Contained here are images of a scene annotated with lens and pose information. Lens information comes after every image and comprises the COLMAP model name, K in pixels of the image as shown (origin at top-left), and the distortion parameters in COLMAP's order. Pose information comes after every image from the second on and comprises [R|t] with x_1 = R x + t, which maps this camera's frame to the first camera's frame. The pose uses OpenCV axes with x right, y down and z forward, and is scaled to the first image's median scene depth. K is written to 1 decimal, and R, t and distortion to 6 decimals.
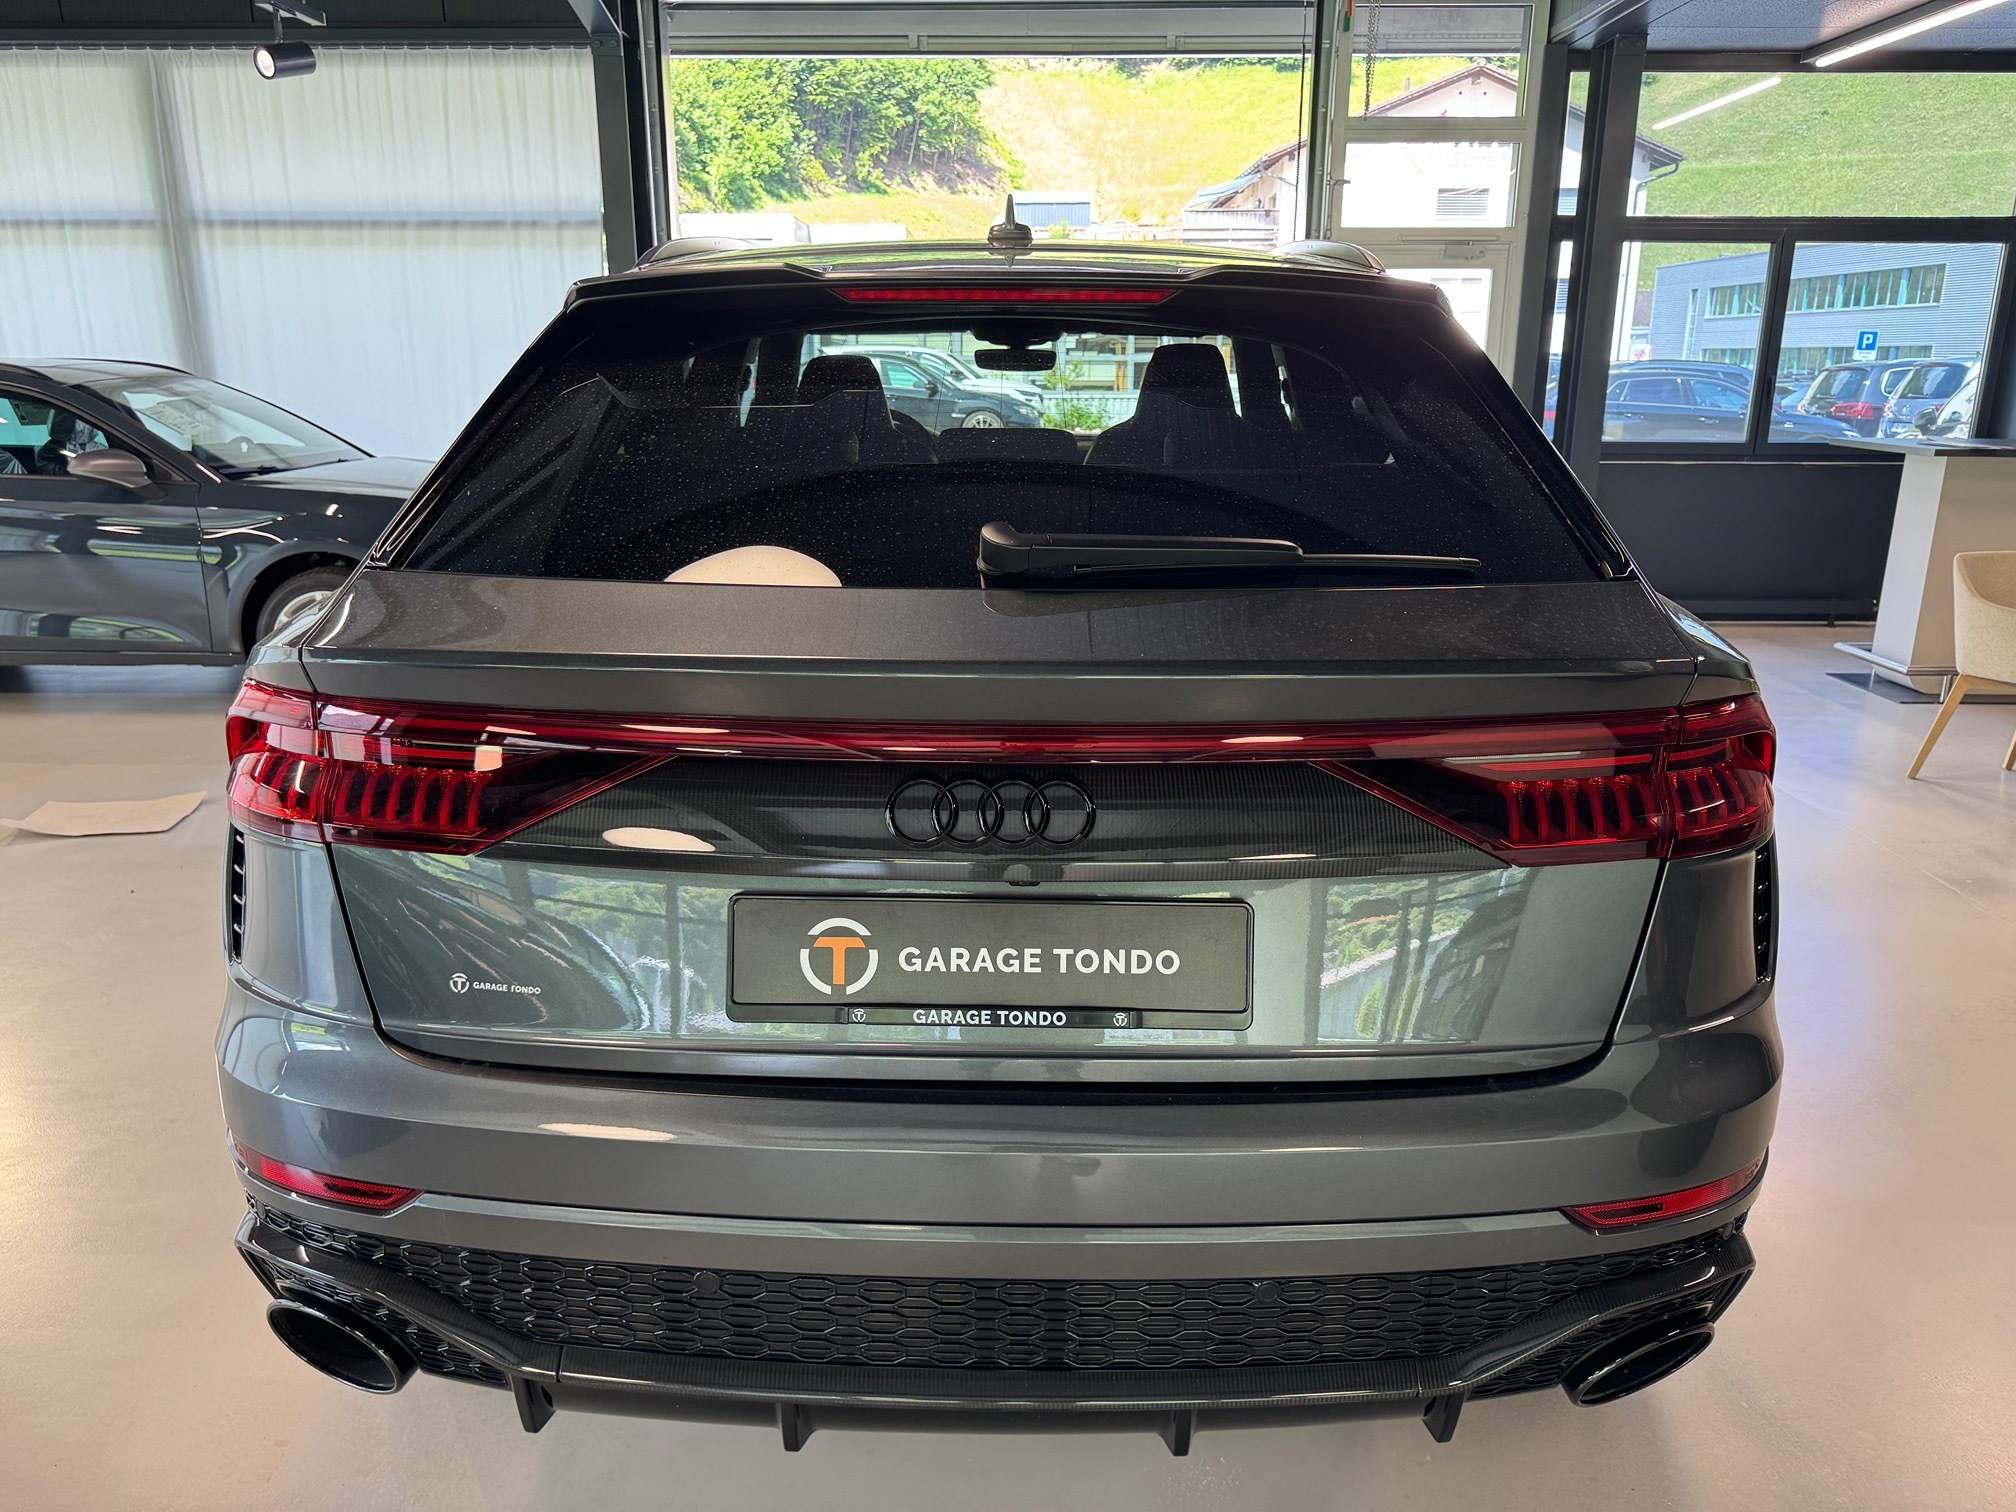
lens RADIAL K [[1463.9, 0, 996.2], [0, 1463.9, 756.9], [0, 0, 1]] dist [0.016193, -0.017259]
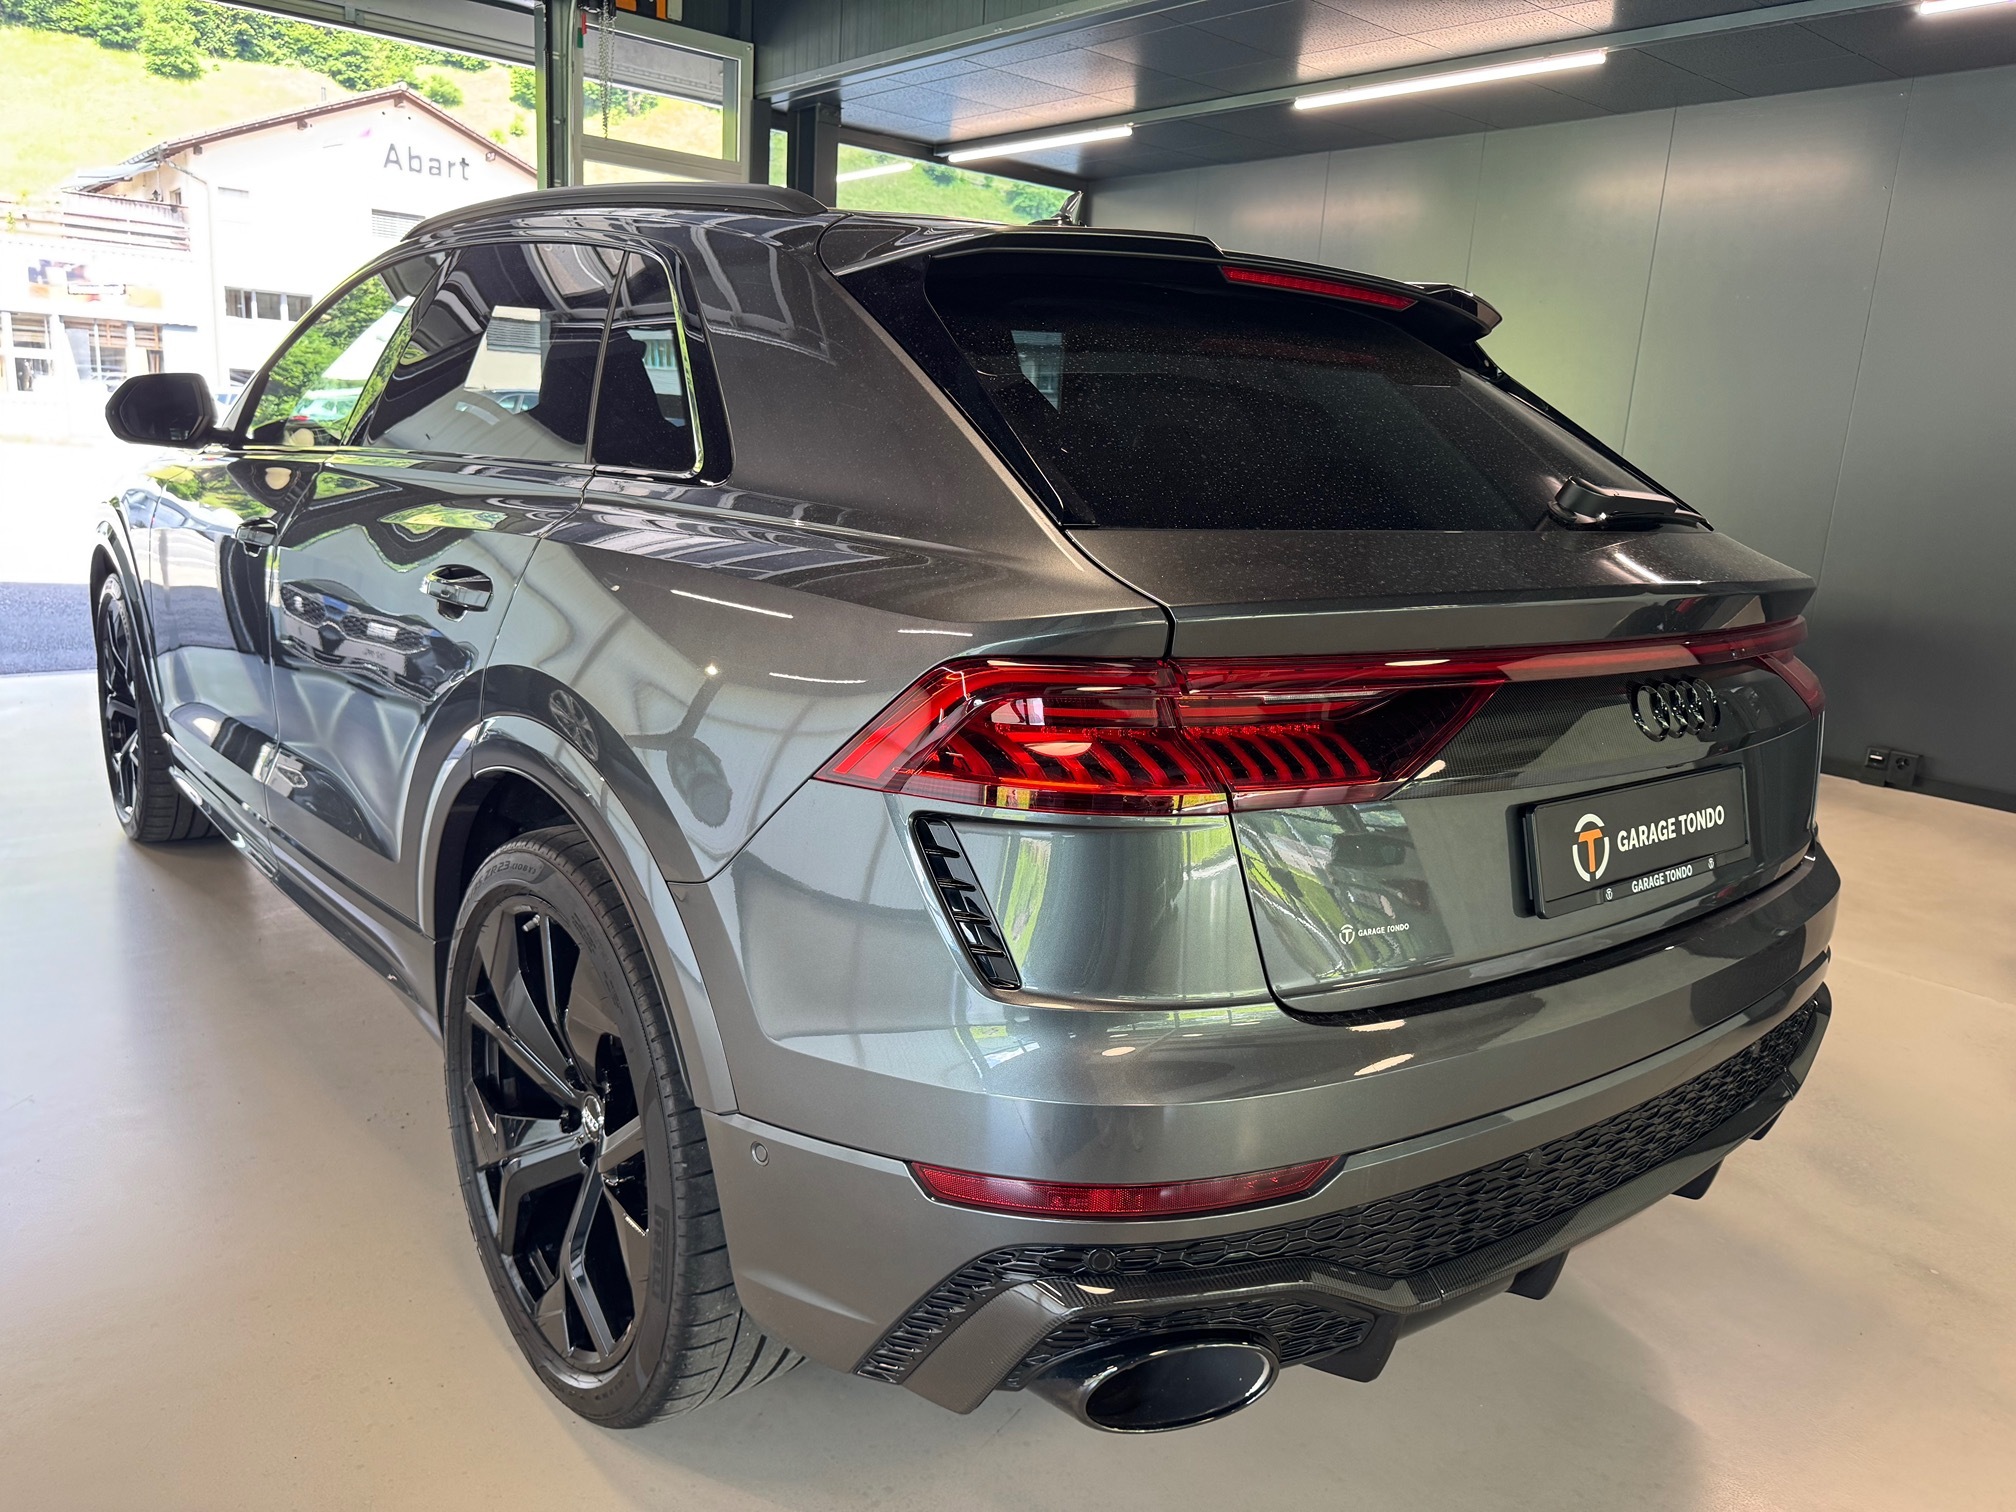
lens RADIAL K [[1463.9, 0, 1020.0], [0, 1463.9, 756.9], [0, 0, 1]] dist [0.016193, -0.017259]
pose [[0.746644, -0.103657, 0.657099, -0.247139], [0.118639, 0.992698, 0.021792, -0.002957], [-0.654560, 0.061686, 0.753490, 0.085008]]
